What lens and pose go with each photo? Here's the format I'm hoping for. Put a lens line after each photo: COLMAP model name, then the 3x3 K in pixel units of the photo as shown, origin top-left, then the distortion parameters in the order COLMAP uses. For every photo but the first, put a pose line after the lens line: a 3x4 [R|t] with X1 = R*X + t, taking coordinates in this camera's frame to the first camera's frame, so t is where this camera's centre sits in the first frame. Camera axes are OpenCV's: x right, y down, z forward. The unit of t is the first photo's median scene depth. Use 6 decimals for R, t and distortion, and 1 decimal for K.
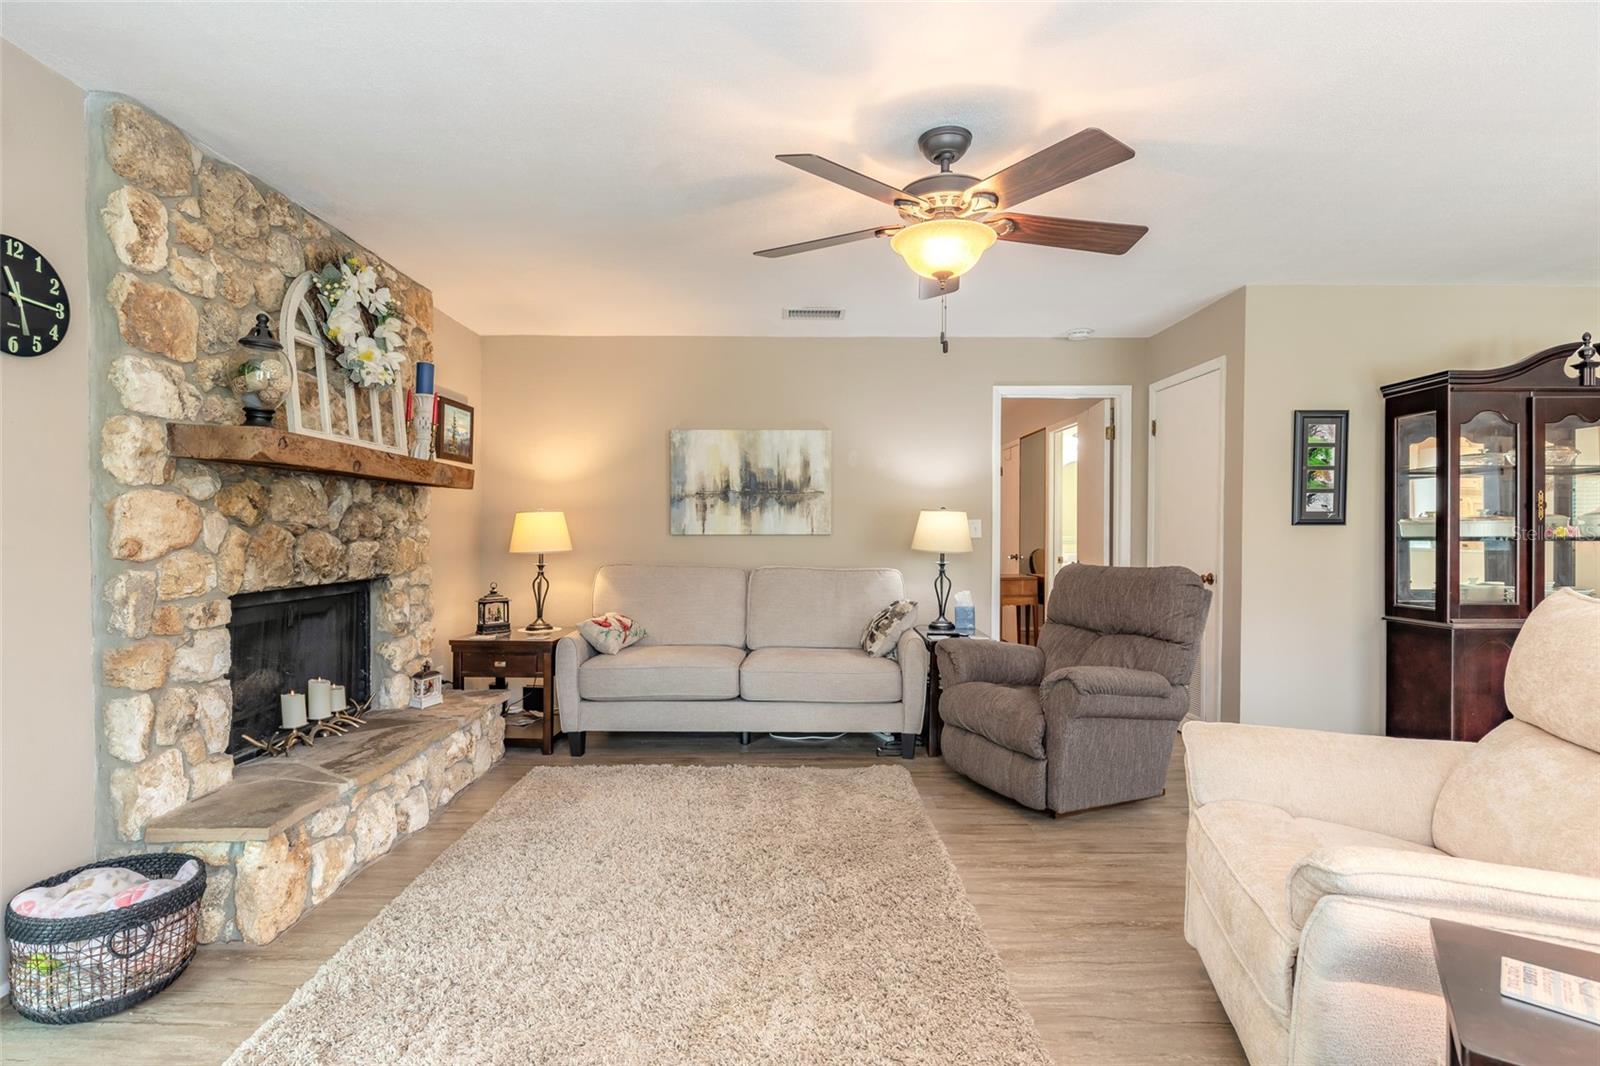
lens RADIAL K [[760.8, 0, 799.8], [0, 760.8, 536.8], [0, 0, 1]] dist [0.005162, -0.003271]
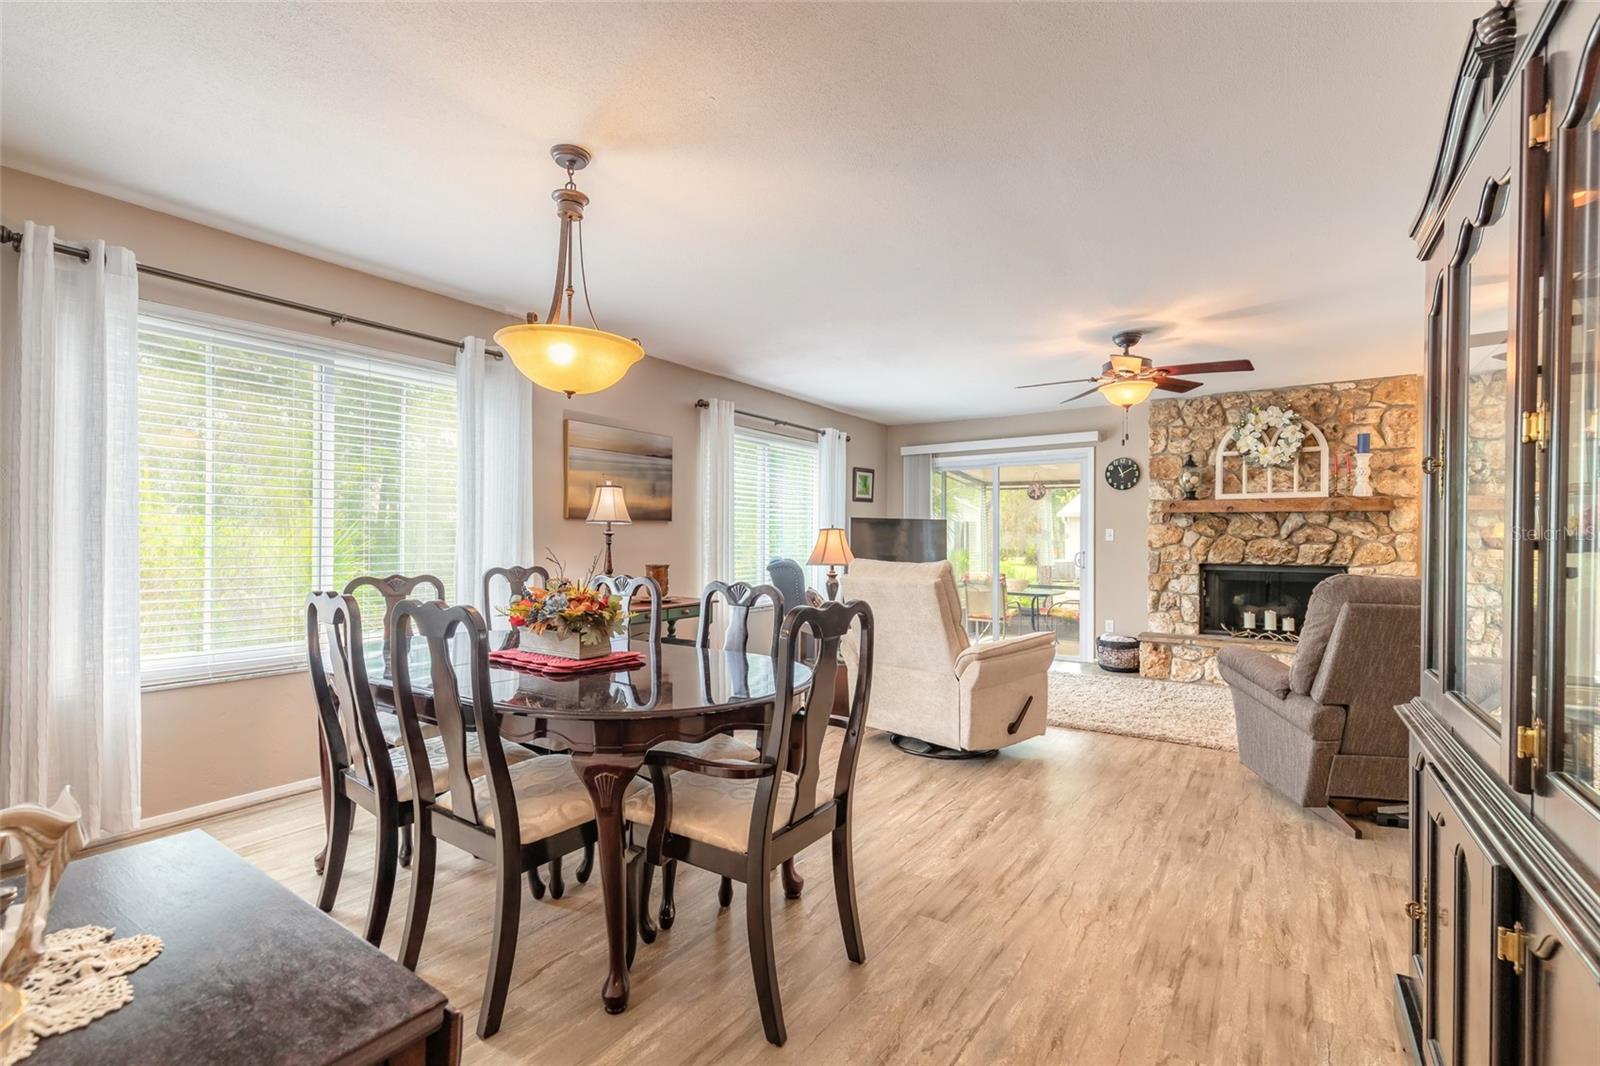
lens RADIAL K [[731.1, 0, 792.5], [0, 731.1, 537.2], [0, 0, 1]] dist [0.010500, -0.000354]
pose [[-0.568761, -0.007217, -0.822471, 1.338496], [-0.012532, 0.999921, -0.000108, 0.003973], [0.822407, 0.010246, -0.568807, 0.825860]]
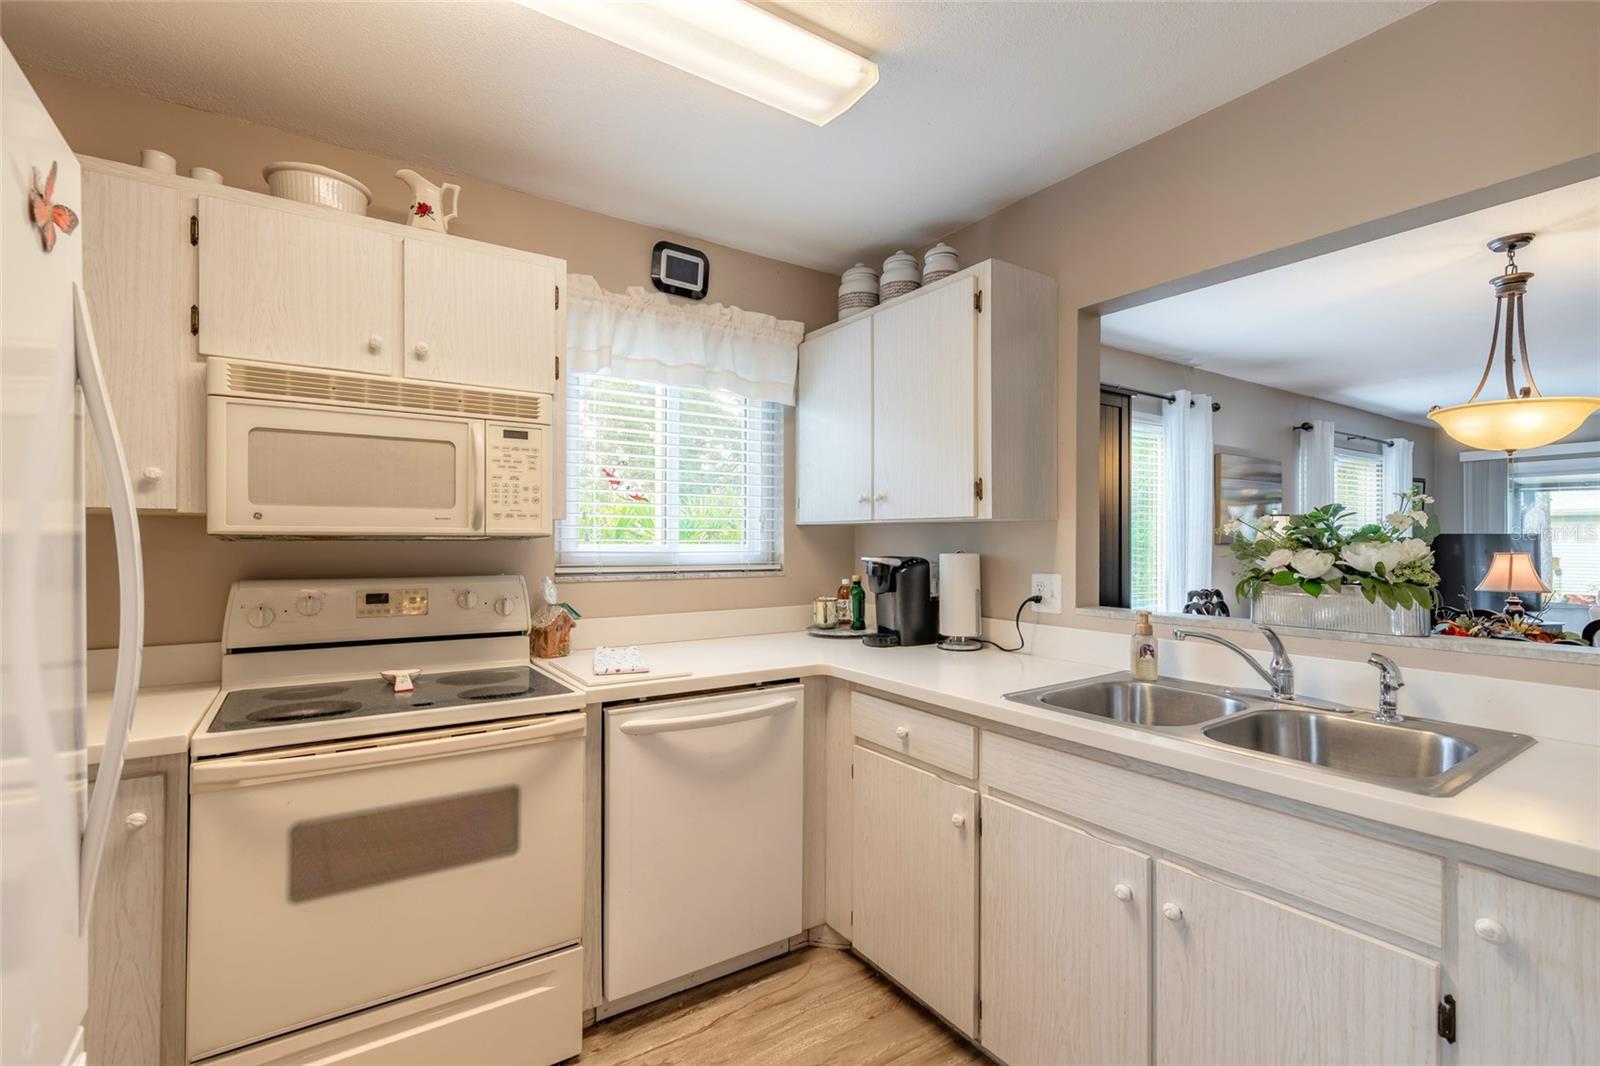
lens RADIAL K [[731.1, 0, 804.4], [0, 731.1, 535.0], [0, 0, 1]] dist [0.010500, -0.000354]
pose [[-0.829976, -0.006687, -0.557758, 1.870098], [-0.009176, 0.999957, 0.001665, -0.030328], [0.557723, 0.006500, -0.830002, 0.533106]]
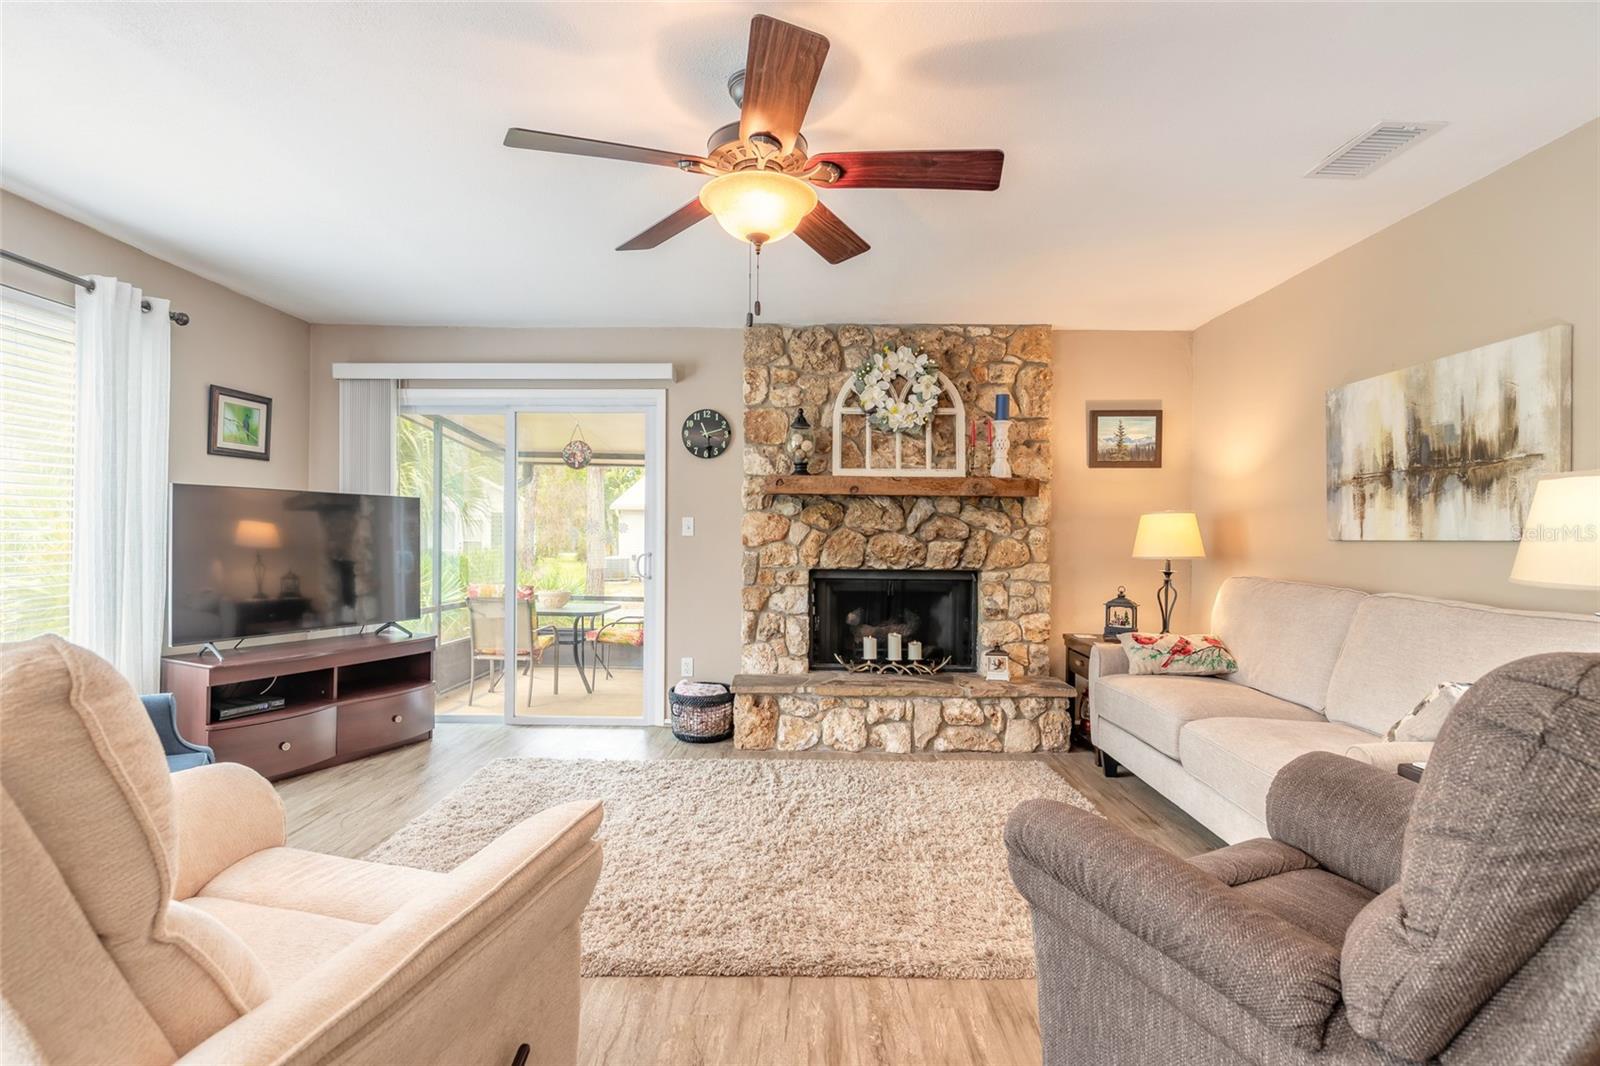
lens RADIAL K [[760.8, 0, 798.5], [0, 760.8, 536.2], [0, 0, 1]] dist [0.005162, -0.003271]
pose [[-0.014489, -0.002511, -0.999892, 0.657410], [-0.015587, 0.999876, -0.002285, 0.003346], [0.999774, 0.015552, -0.014527, 0.645430]]
